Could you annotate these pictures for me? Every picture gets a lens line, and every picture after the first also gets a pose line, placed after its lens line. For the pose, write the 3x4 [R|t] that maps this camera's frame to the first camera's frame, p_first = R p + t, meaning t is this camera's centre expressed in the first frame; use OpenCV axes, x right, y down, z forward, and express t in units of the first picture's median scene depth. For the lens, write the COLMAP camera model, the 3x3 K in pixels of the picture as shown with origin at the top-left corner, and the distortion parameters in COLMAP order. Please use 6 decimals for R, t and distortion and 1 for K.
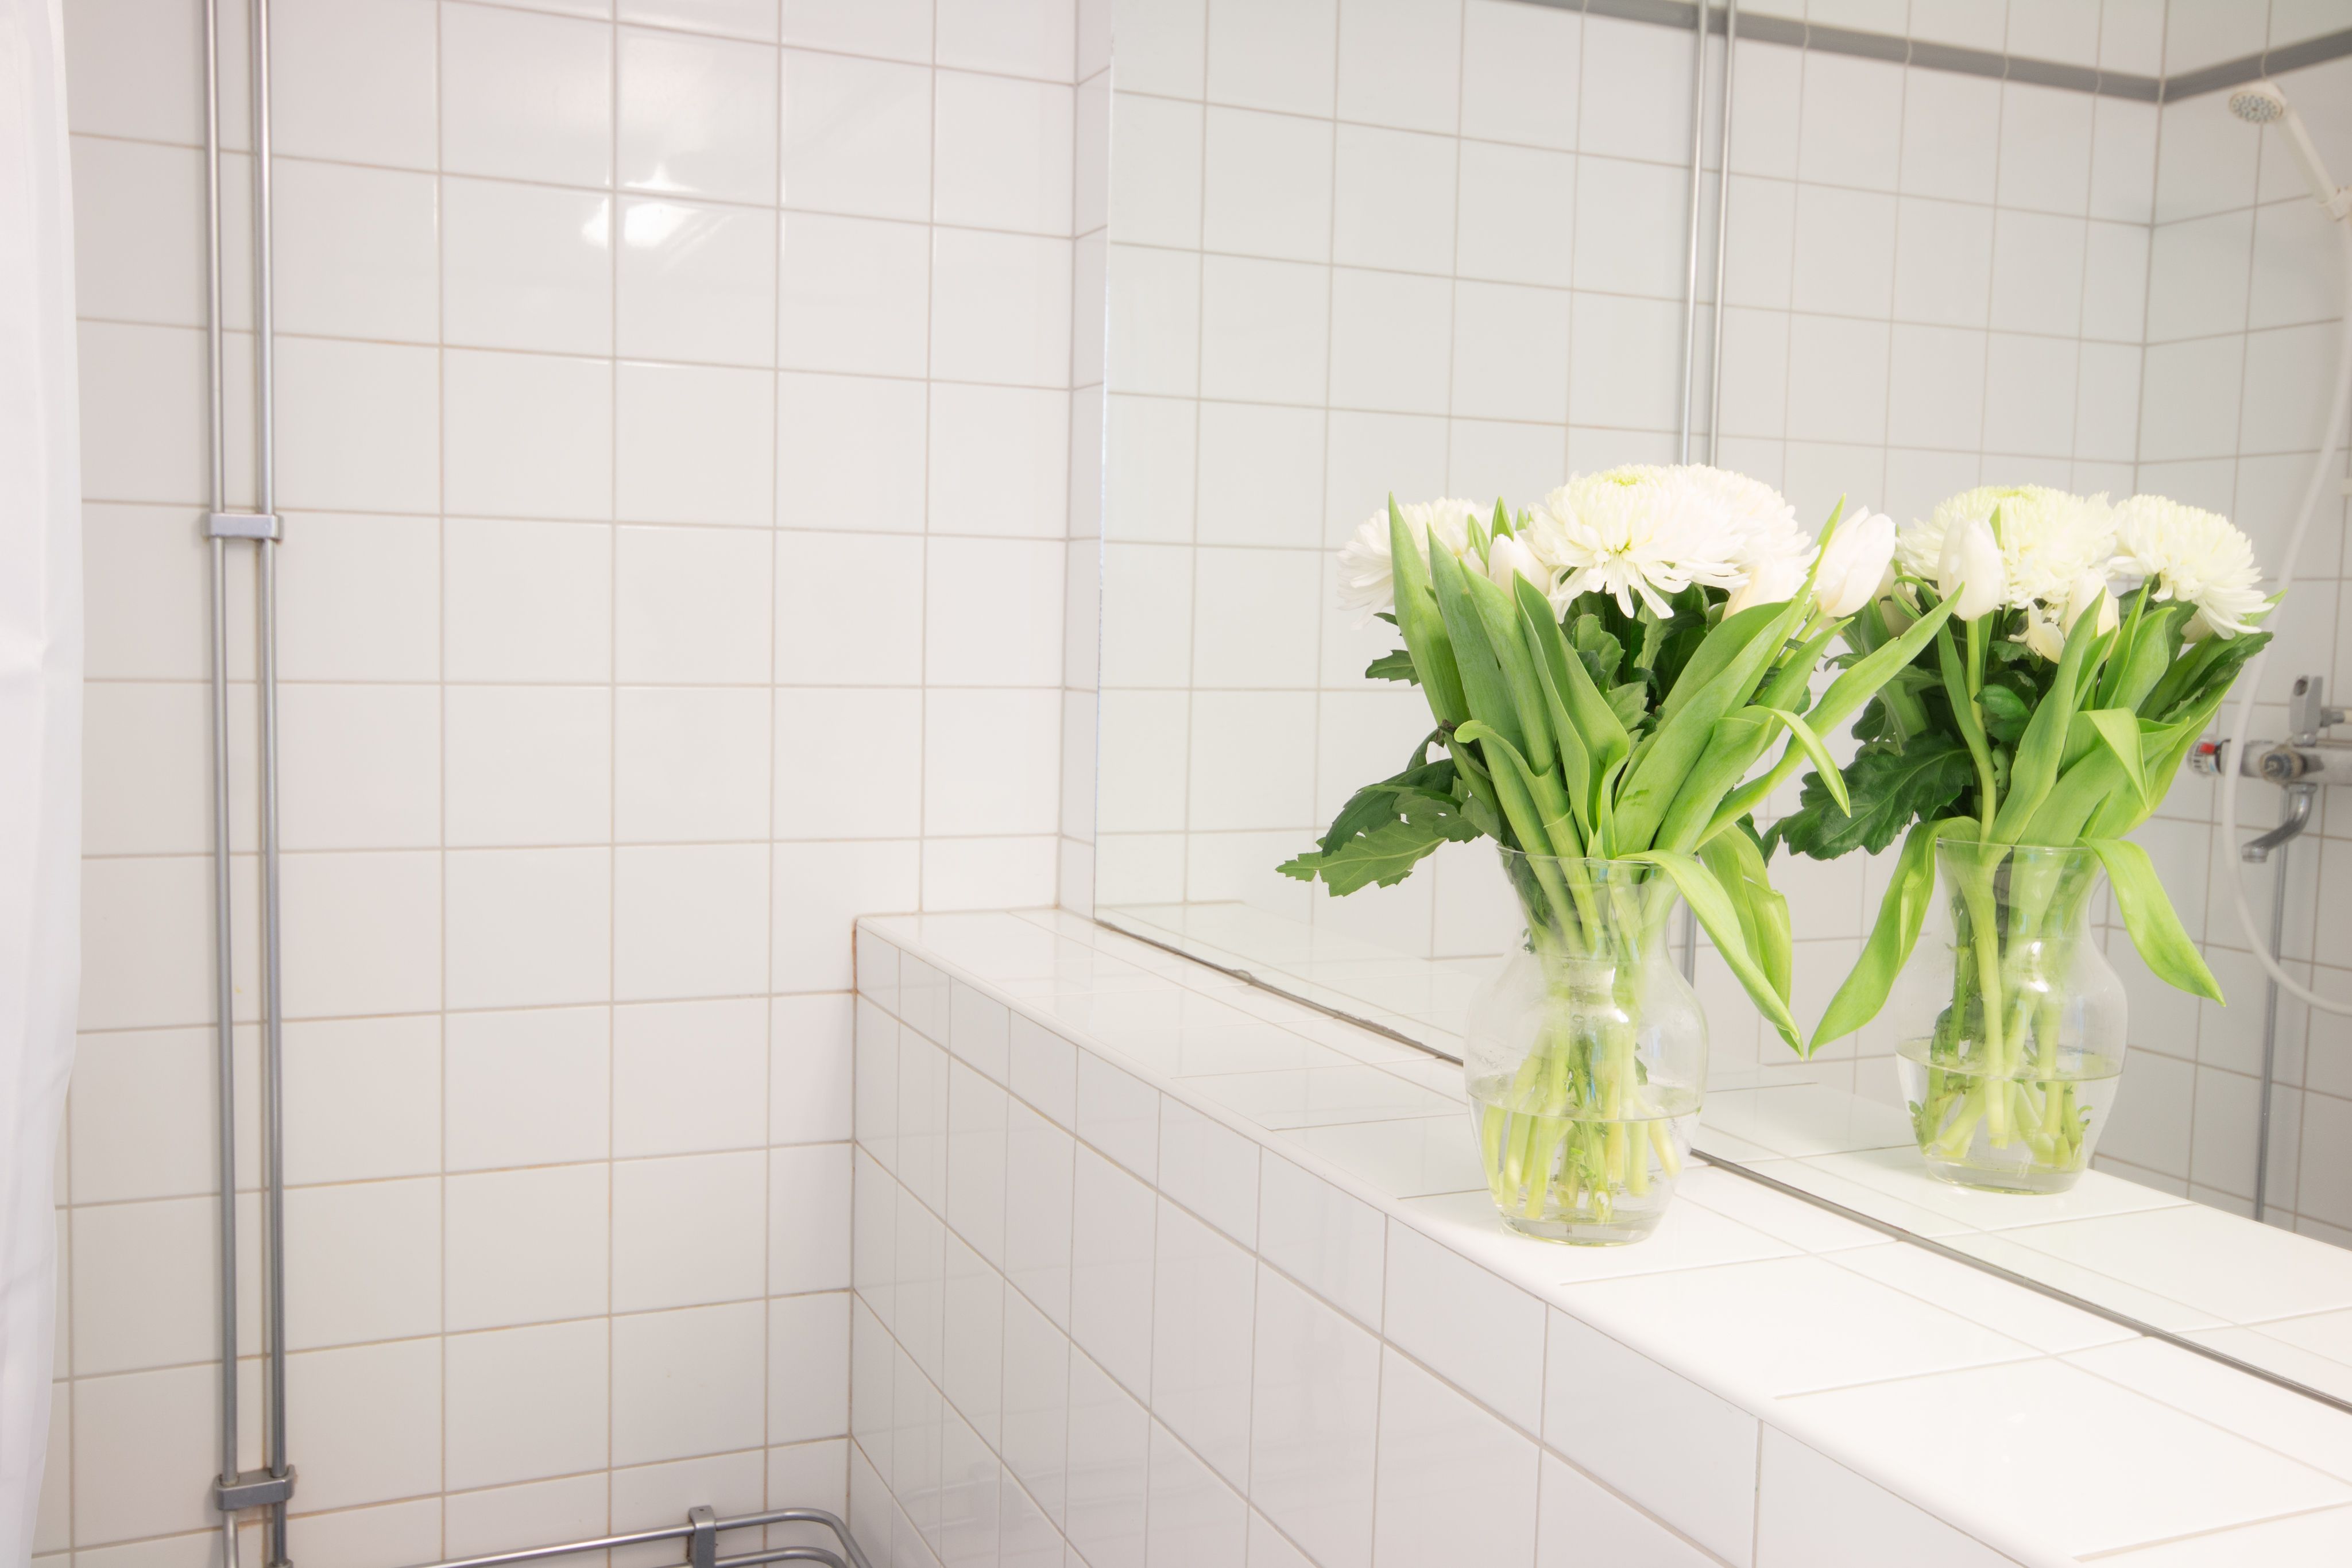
lens RADIAL K [[2120.1, 0, 1176.0], [0, 2120.1, 784.0], [0, 0, 1]] dist [0.014550, 0.053829]
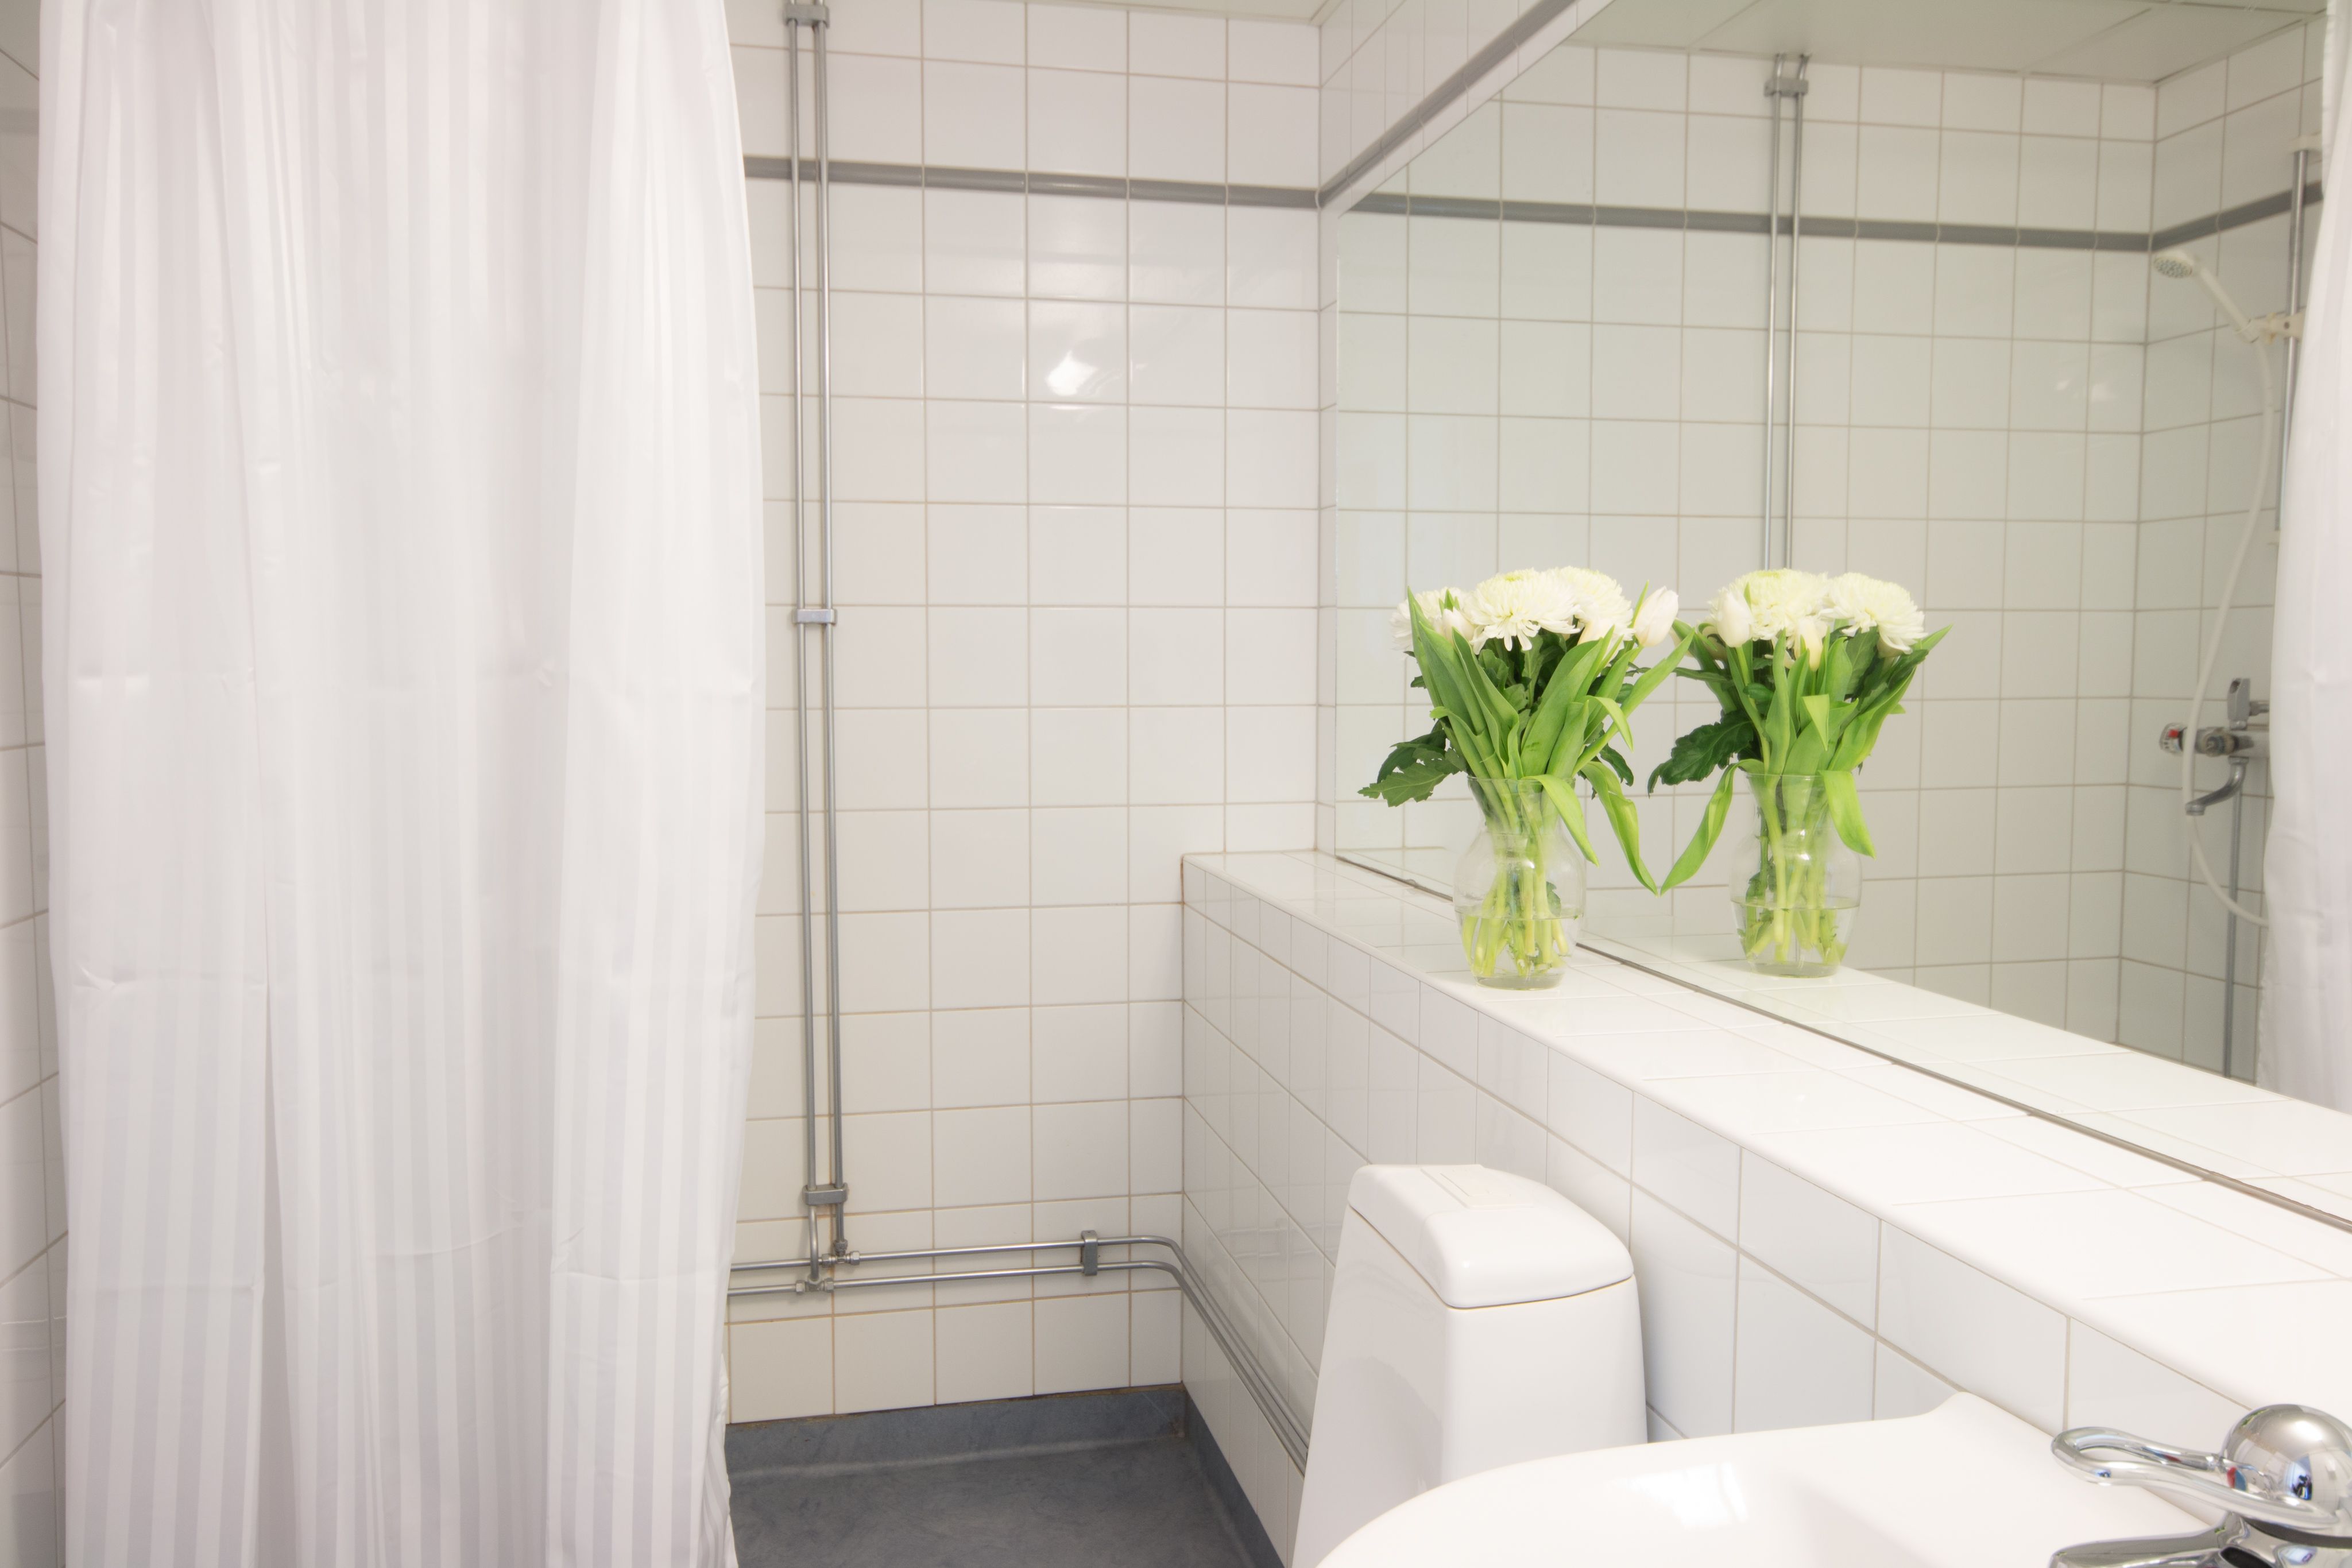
lens RADIAL K [[1806.5, 0, 1176.0], [0, 1806.5, 784.0], [0, 0, 1]] dist [0.004454, 0.199466]
pose [[0.980195, -0.010280, -0.197767, 0.120262], [0.008152, 0.999900, -0.011571, 0.029747], [0.197866, 0.009730, 0.980181, -0.335301]]
